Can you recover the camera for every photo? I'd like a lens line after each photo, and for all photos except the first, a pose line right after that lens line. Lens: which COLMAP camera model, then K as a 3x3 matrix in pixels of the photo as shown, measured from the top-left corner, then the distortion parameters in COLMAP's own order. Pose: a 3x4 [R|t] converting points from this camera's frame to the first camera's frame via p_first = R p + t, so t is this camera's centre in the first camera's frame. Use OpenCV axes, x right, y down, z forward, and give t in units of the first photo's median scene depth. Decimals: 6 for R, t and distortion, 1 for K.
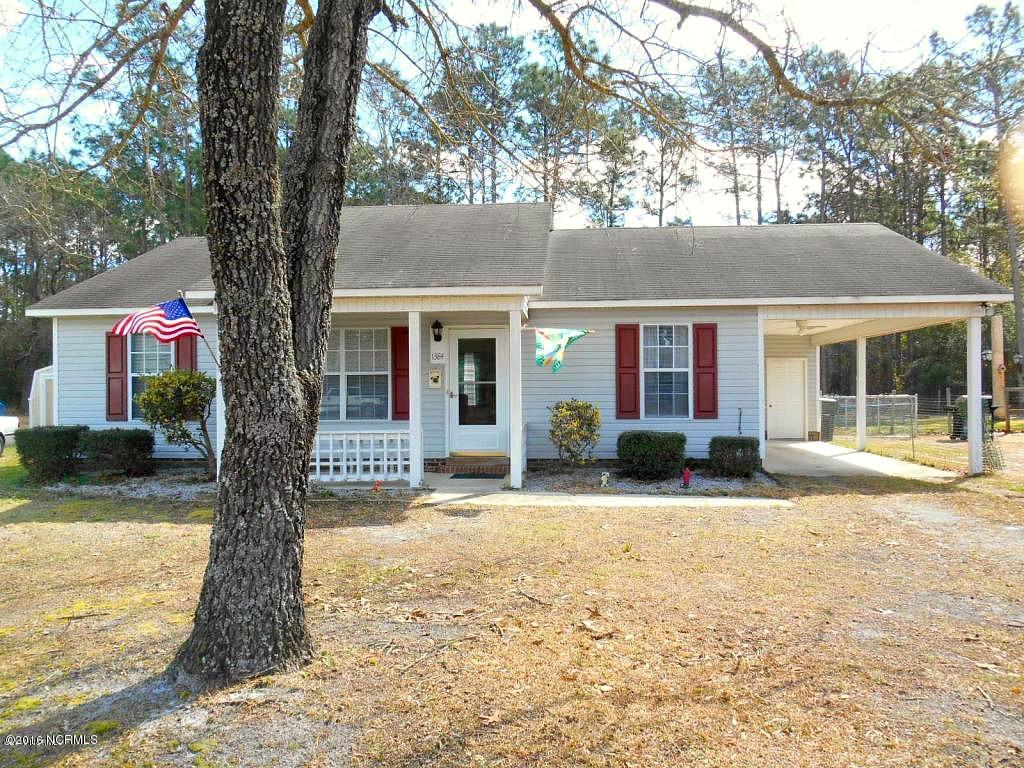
lens RADIAL K [[787.9, 0, 516.7], [0, 787.9, 386.0], [0, 0, 1]] dist [-0.053604, 0.026646]
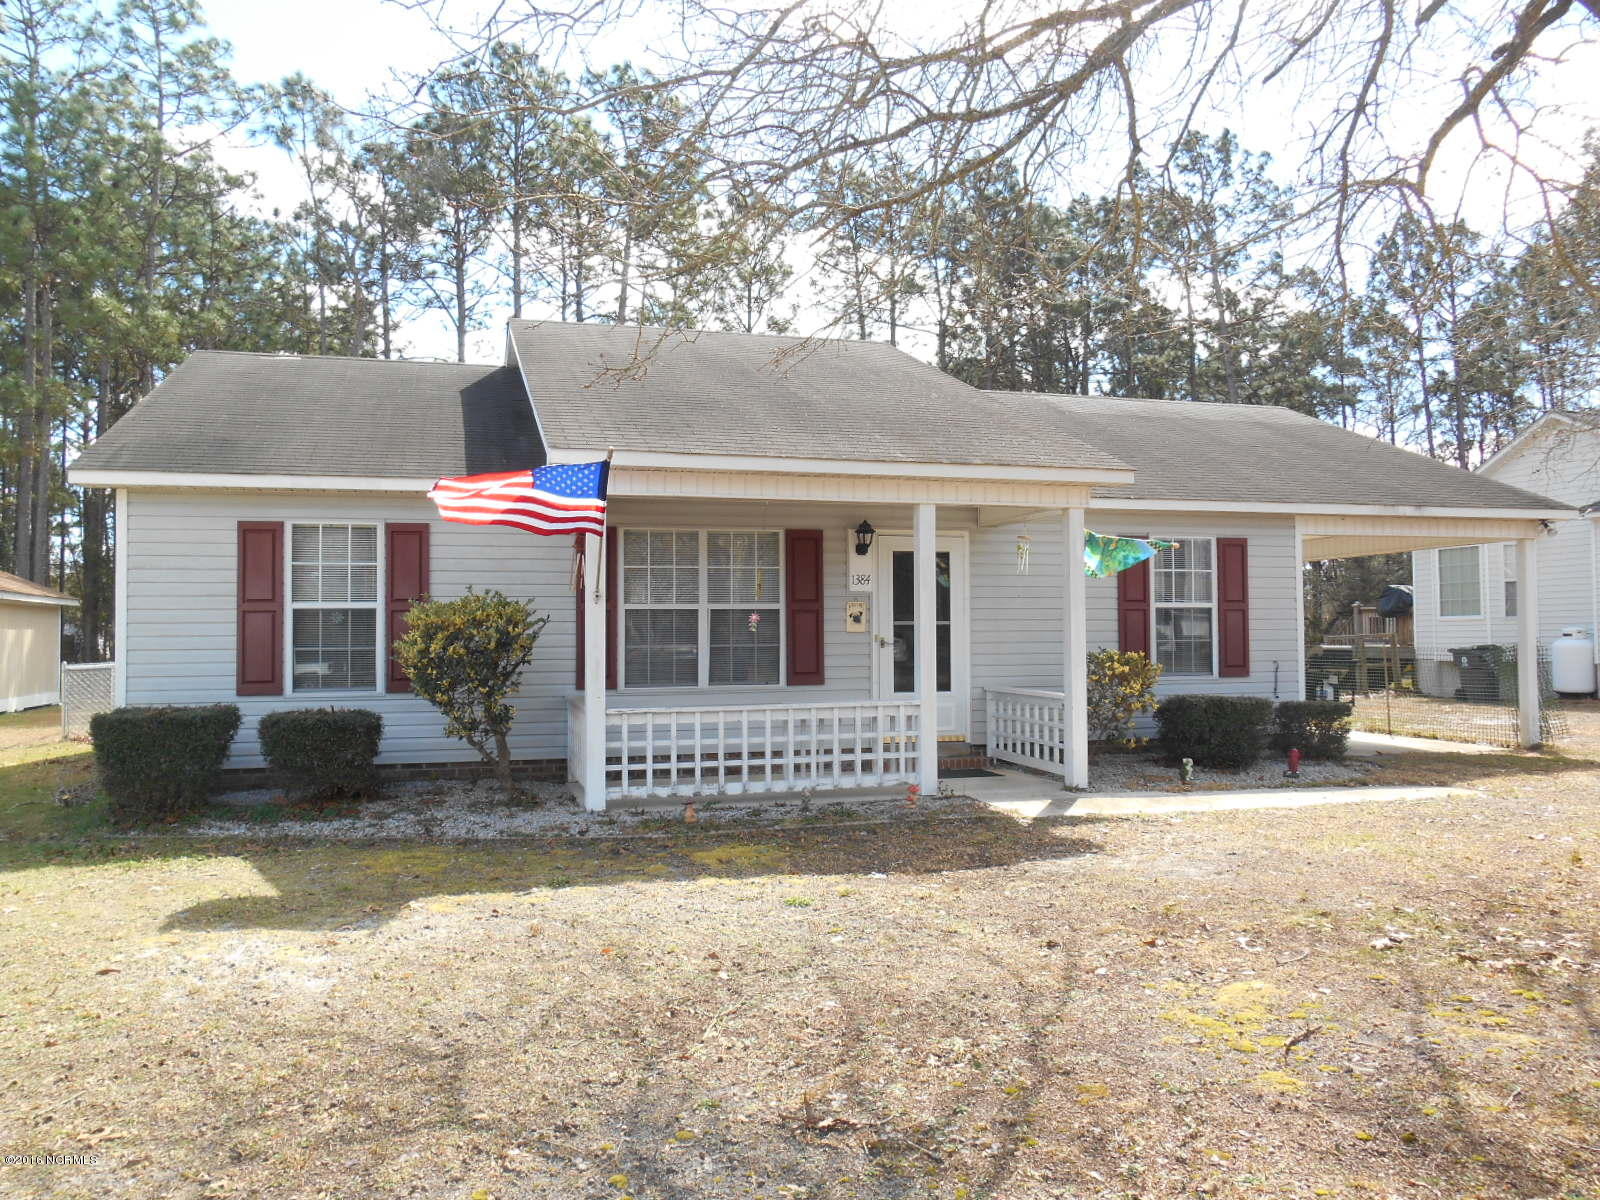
lens RADIAL K [[1231.1, 0, 802.6], [0, 1231.1, 593.2], [0, 0, 1]] dist [-0.053604, 0.026646]
pose [[0.936977, 0.012286, 0.349174, -0.484872], [0.001937, 0.999183, -0.040357, 0.011147], [-0.349384, 0.038490, 0.936189, 0.131336]]
